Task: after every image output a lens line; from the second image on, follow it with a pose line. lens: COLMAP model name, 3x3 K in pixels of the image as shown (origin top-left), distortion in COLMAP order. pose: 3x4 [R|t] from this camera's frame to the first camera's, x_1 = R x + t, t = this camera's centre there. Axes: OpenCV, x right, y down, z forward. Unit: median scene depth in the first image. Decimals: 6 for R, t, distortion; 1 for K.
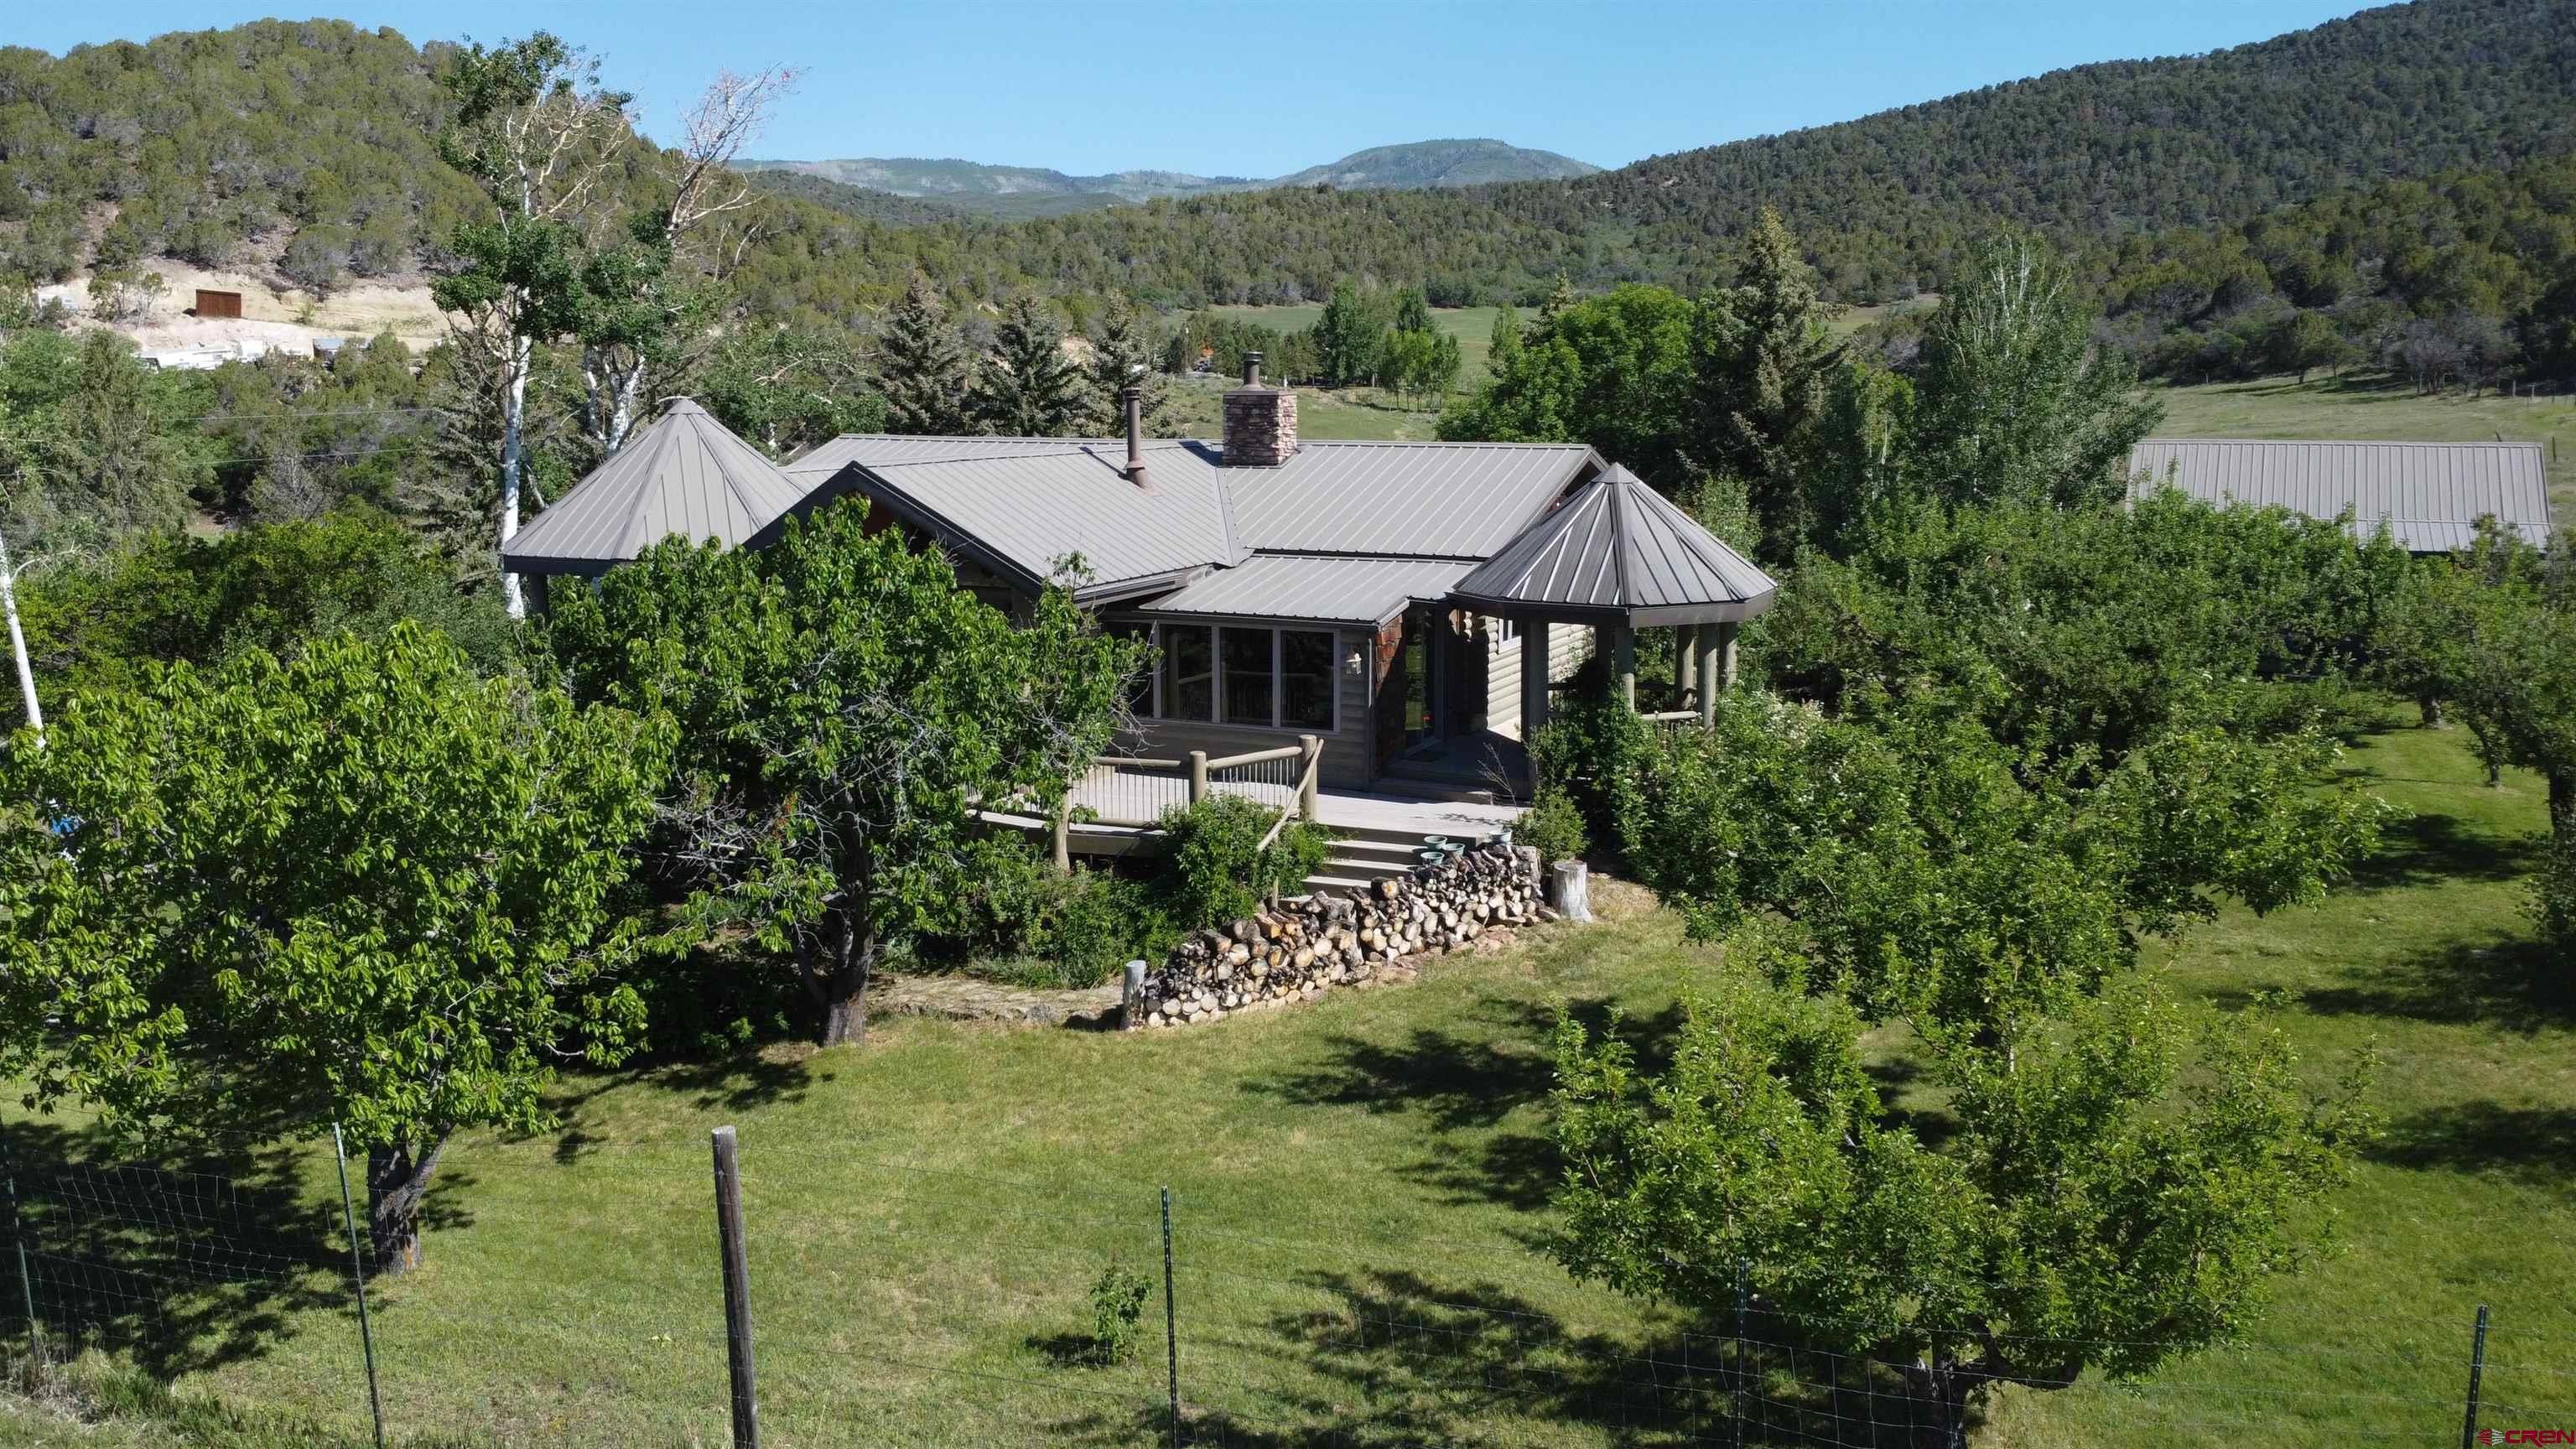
lens RADIAL K [[1944.4, 0, 1288.8], [0, 1944.4, 721.2], [0, 0, 1]] dist [0.003774, -0.013984]
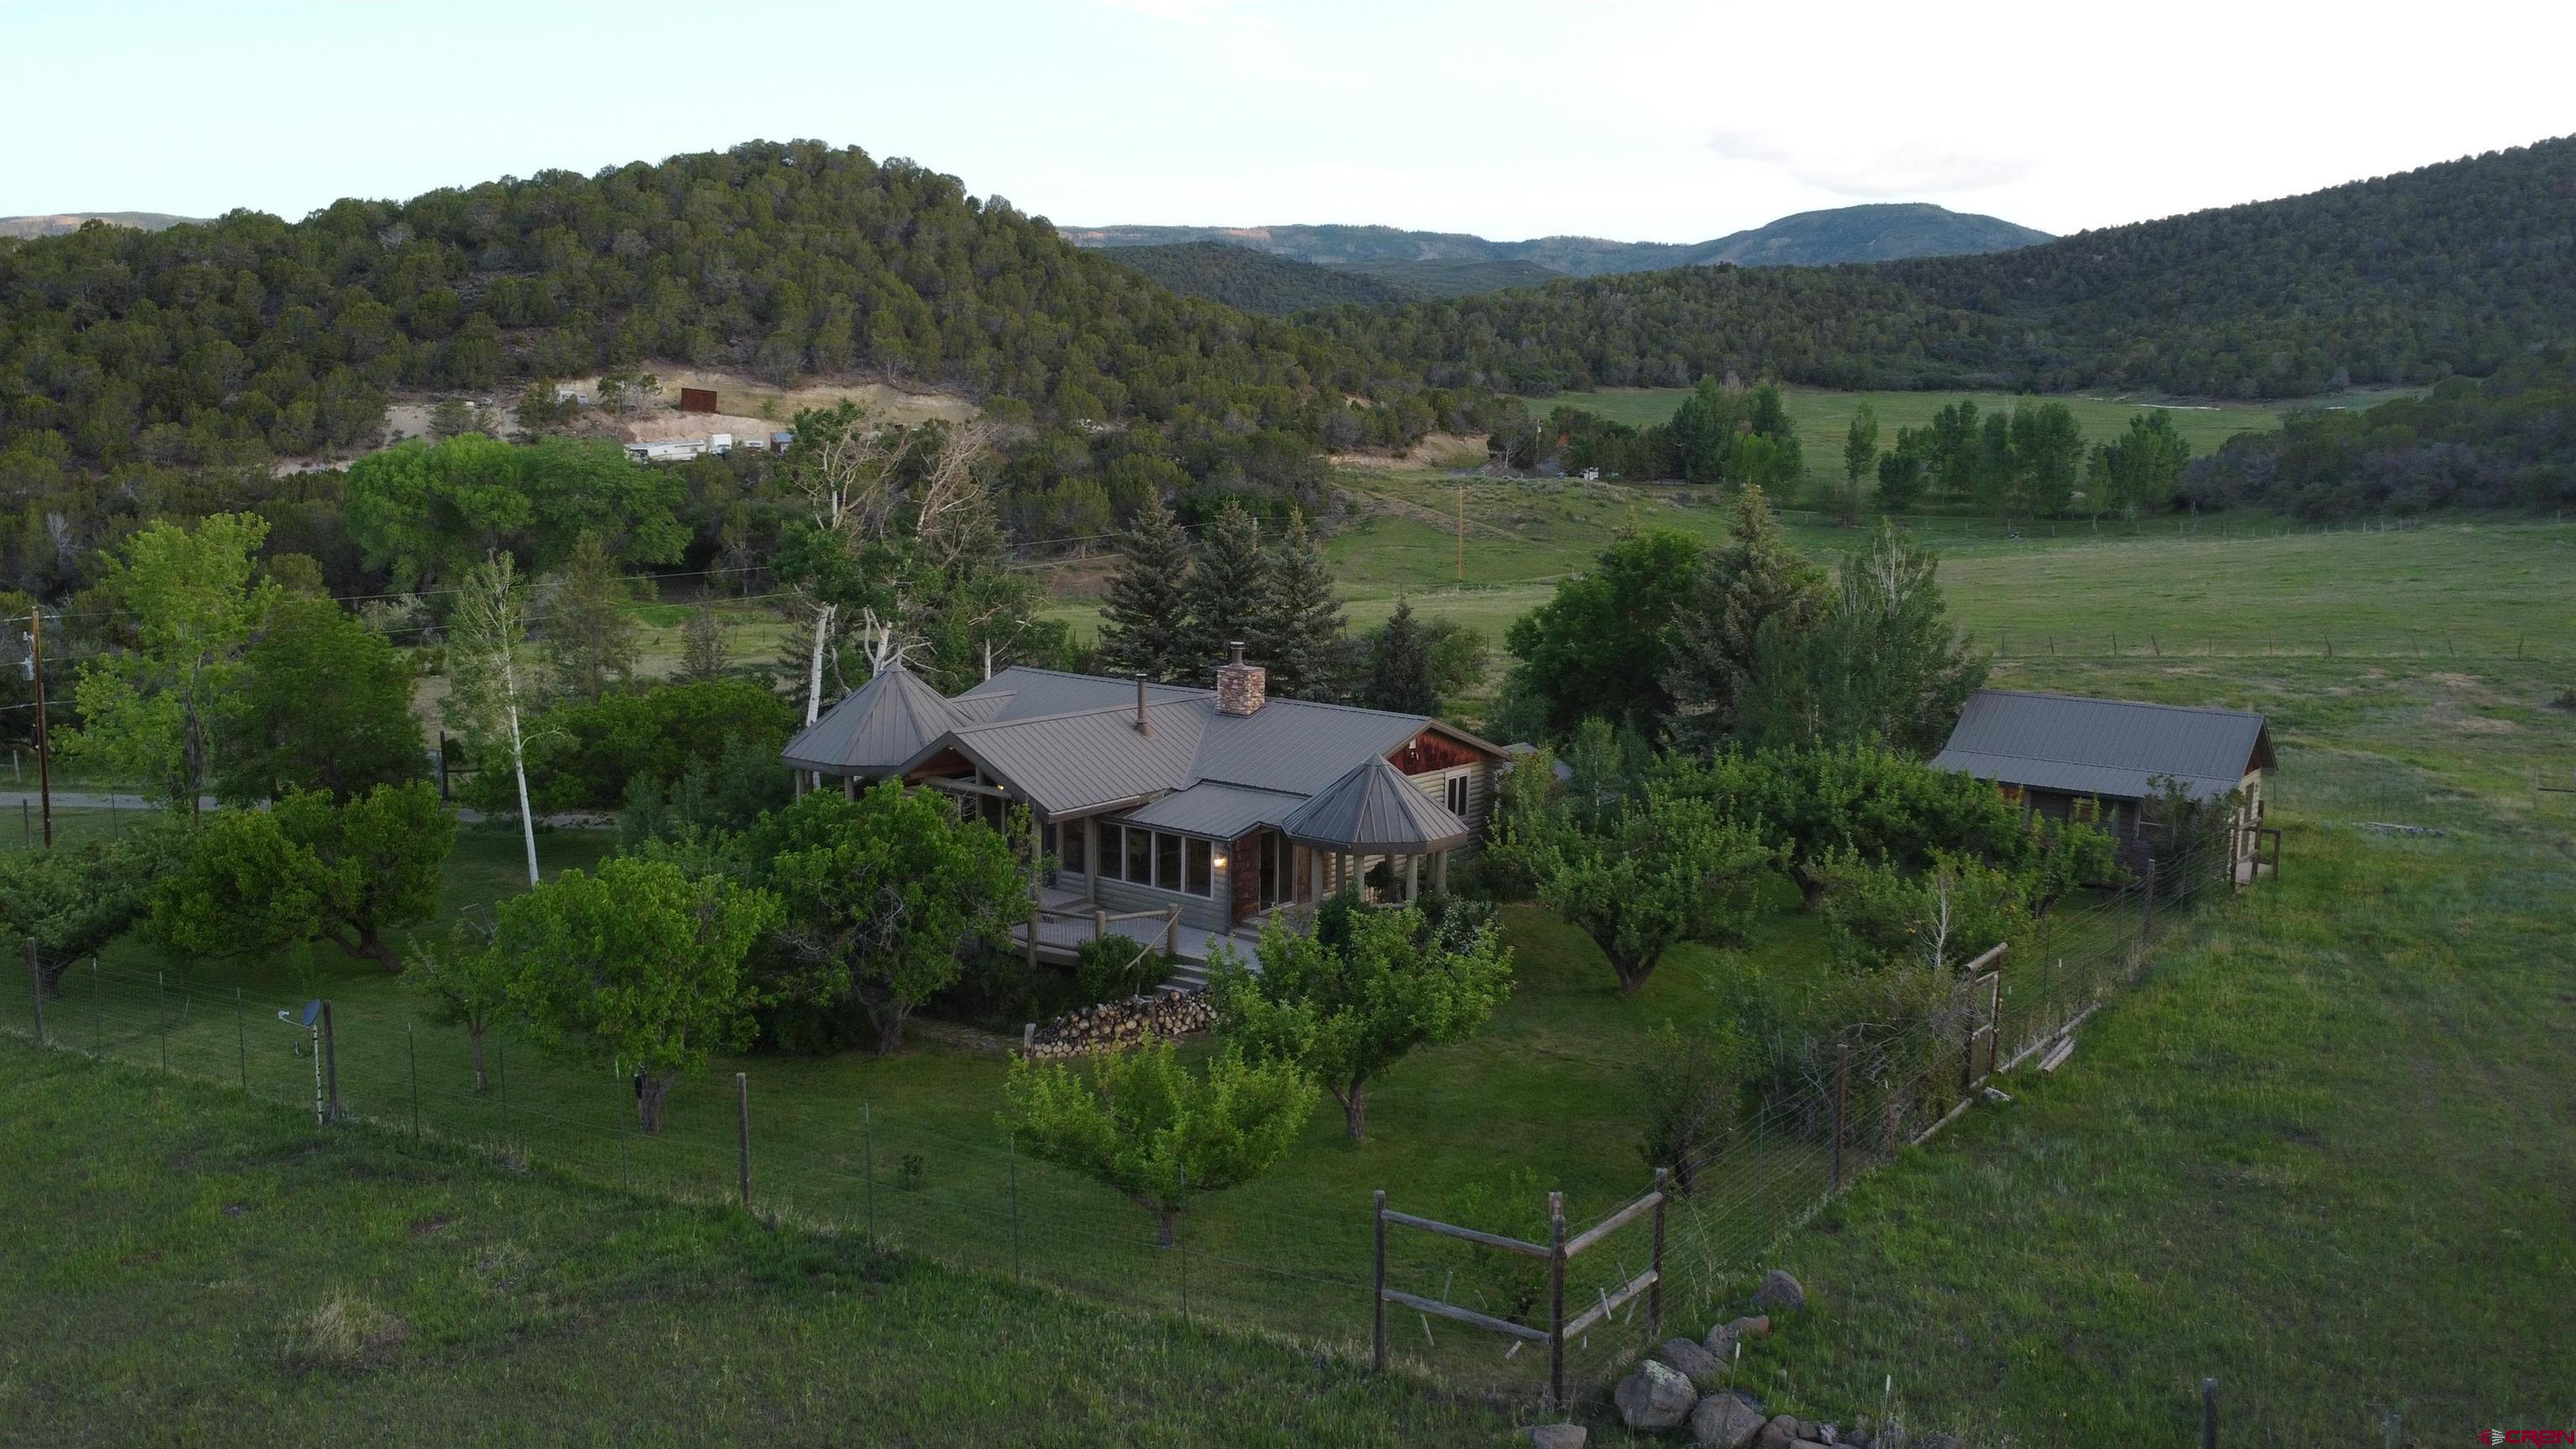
lens RADIAL K [[1944.4, 0, 1282.8], [0, 1944.4, 720.0], [0, 0, 1]] dist [0.003774, -0.013984]
pose [[0.977326, 0.049263, -0.205928, 0.210747], [-0.055474, 0.998160, -0.024495, -0.055445], [0.204343, 0.035364, 0.978260, -0.326058]]
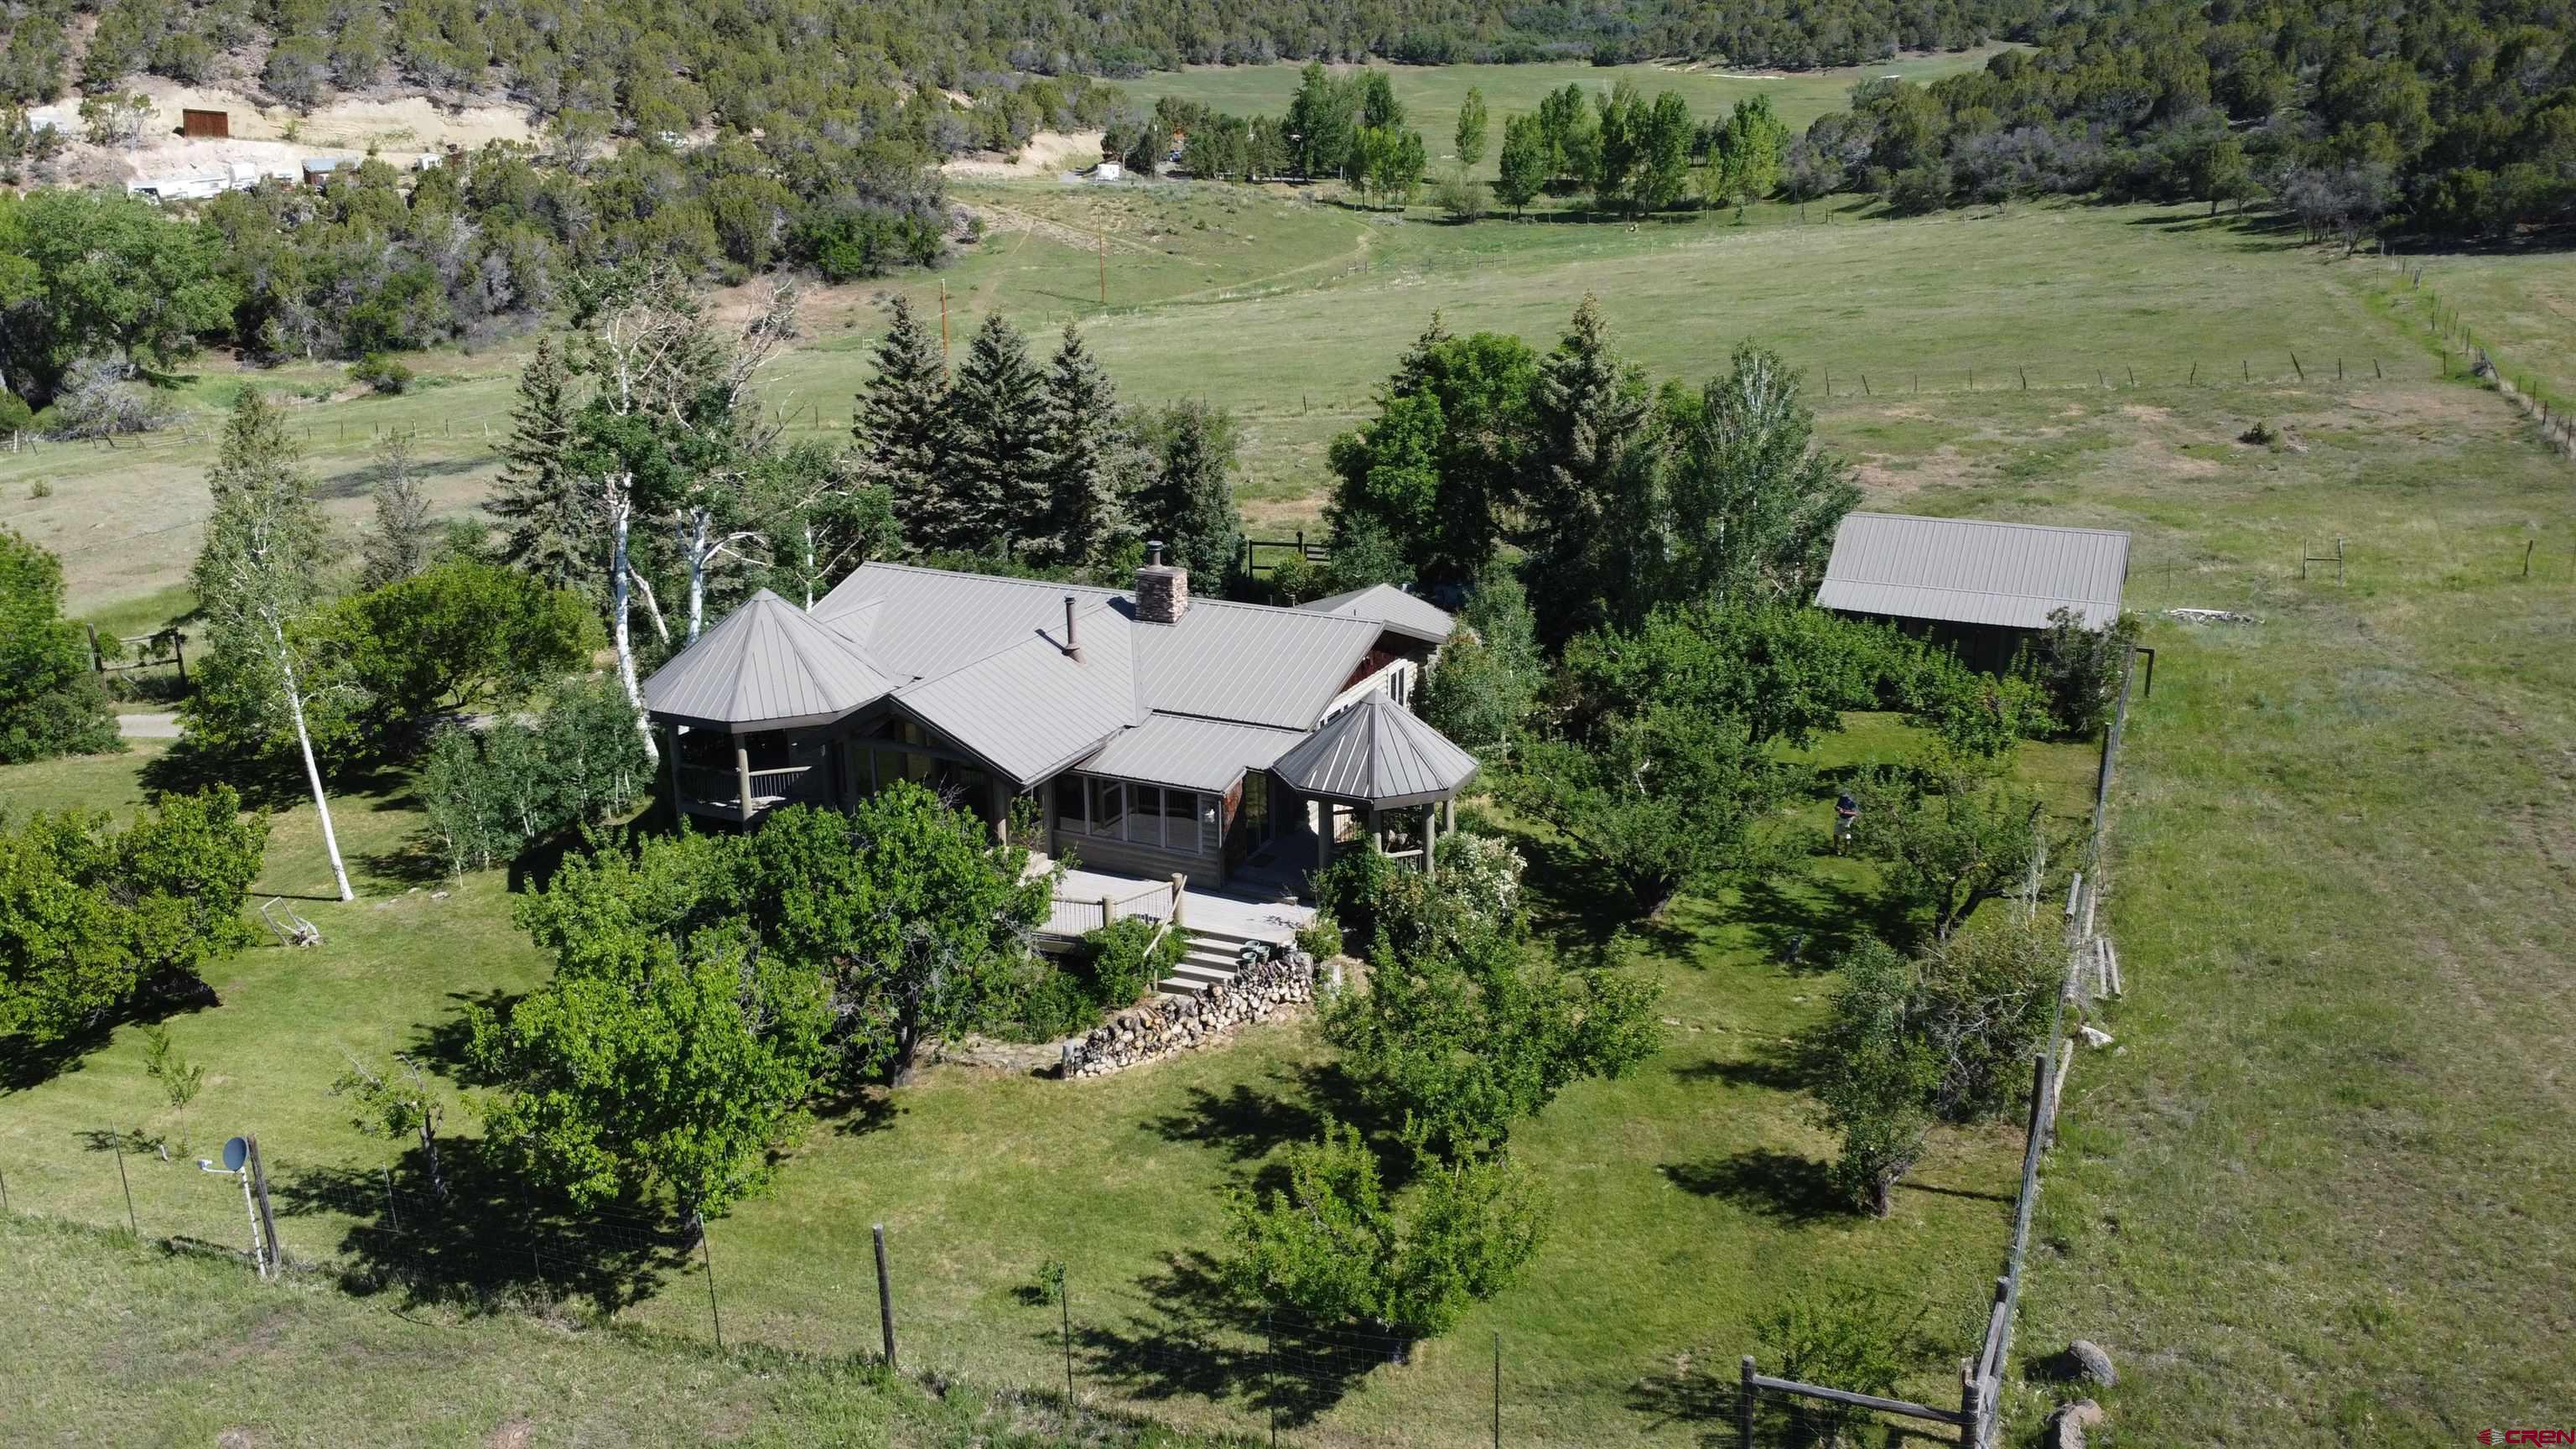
lens RADIAL K [[1944.4, 0, 1285.0], [0, 1944.4, 731.0], [0, 0, 1]] dist [0.003774, -0.013984]
pose [[0.999967, -0.005553, 0.005969, 0.041181], [0.004695, 0.990807, 0.135201, -0.149774], [-0.006665, -0.135168, 0.990800, -0.268632]]
